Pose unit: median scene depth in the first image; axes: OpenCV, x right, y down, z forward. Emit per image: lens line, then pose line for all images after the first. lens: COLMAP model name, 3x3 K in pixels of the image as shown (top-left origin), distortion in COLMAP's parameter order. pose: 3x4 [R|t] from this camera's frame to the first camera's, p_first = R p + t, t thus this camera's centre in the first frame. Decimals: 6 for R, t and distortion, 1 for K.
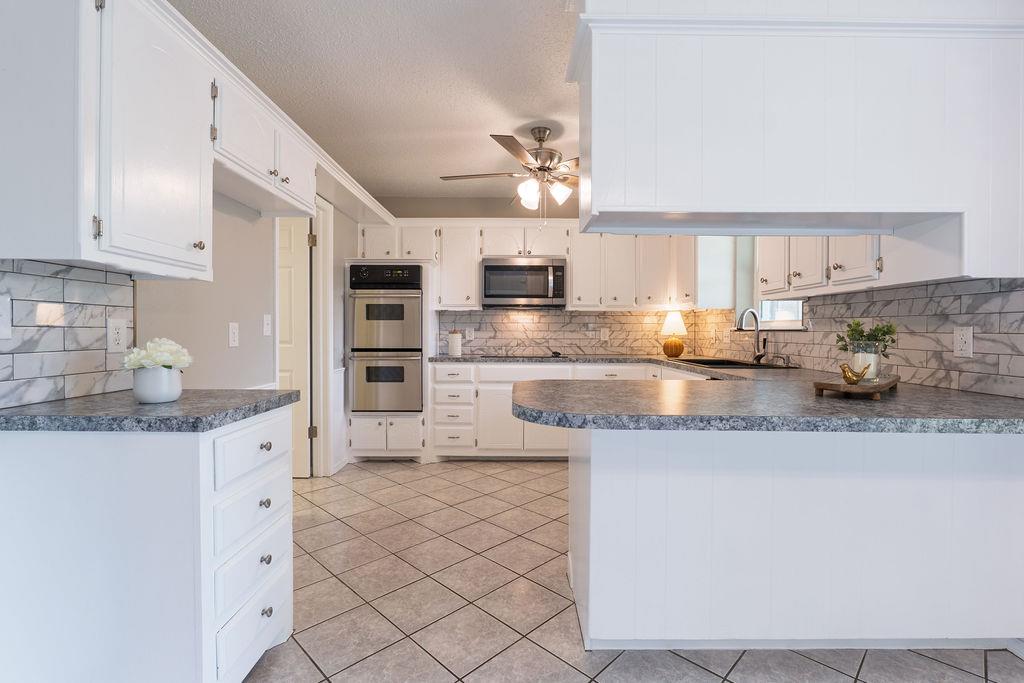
lens RADIAL K [[469.4, 0, 511.6], [0, 469.4, 339.8], [0, 0, 1]] dist [-0.006119, -0.000108]
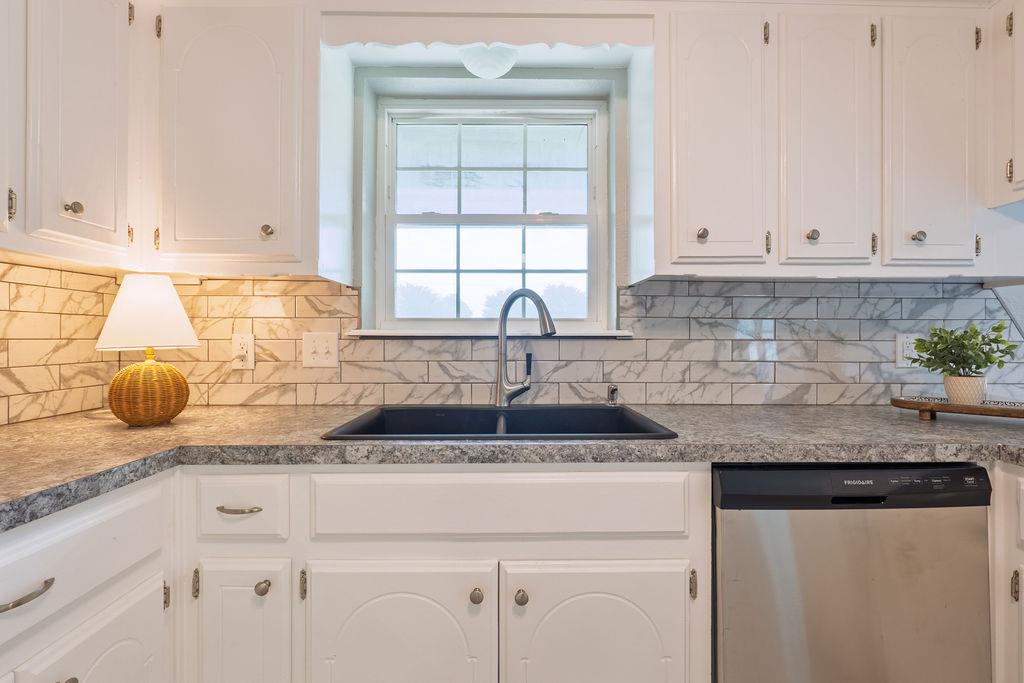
lens RADIAL K [[469.4, 0, 511.6], [0, 469.4, 339.8], [0, 0, 1]] dist [-0.006119, -0.000108]
pose [[-0.015657, -0.002041, 0.999875, 0.039033], [0.018766, 0.999821, 0.002334, -0.015294], [-0.999701, 0.018800, -0.015616, 0.831055]]
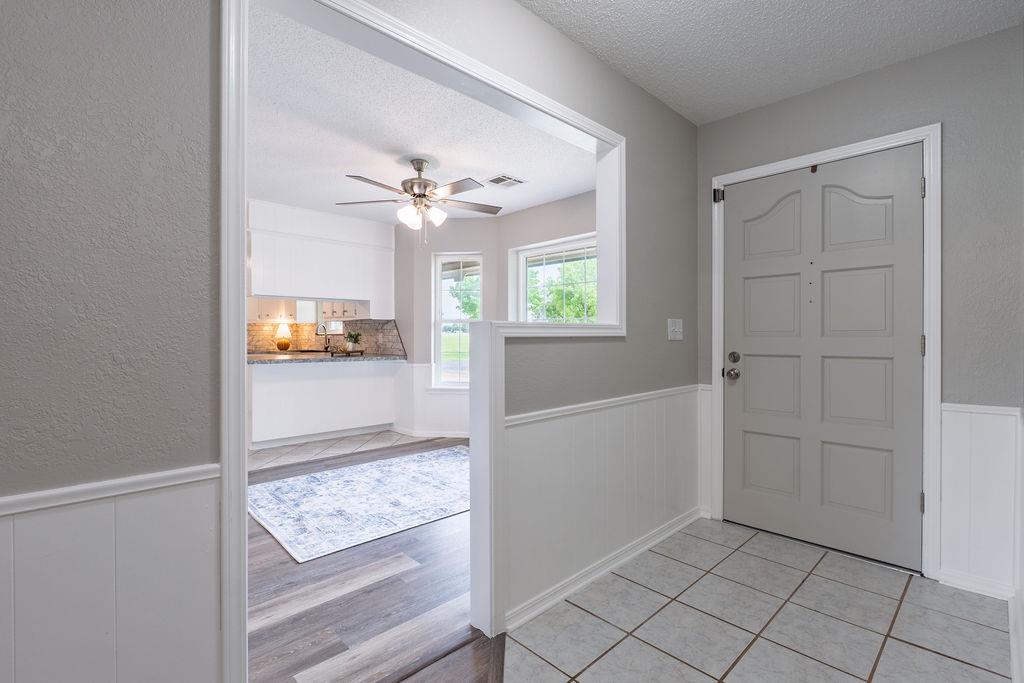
lens RADIAL K [[471.9, 0, 511.9], [0, 471.9, 335.7], [0, 0, 1]] dist [-0.004701, 0.000120]
pose [[0.712084, -0.004412, 0.702080, -0.288743], [0.016995, 0.999796, -0.010954, 0.017181], [-0.701889, 0.019732, 0.712013, -0.870756]]
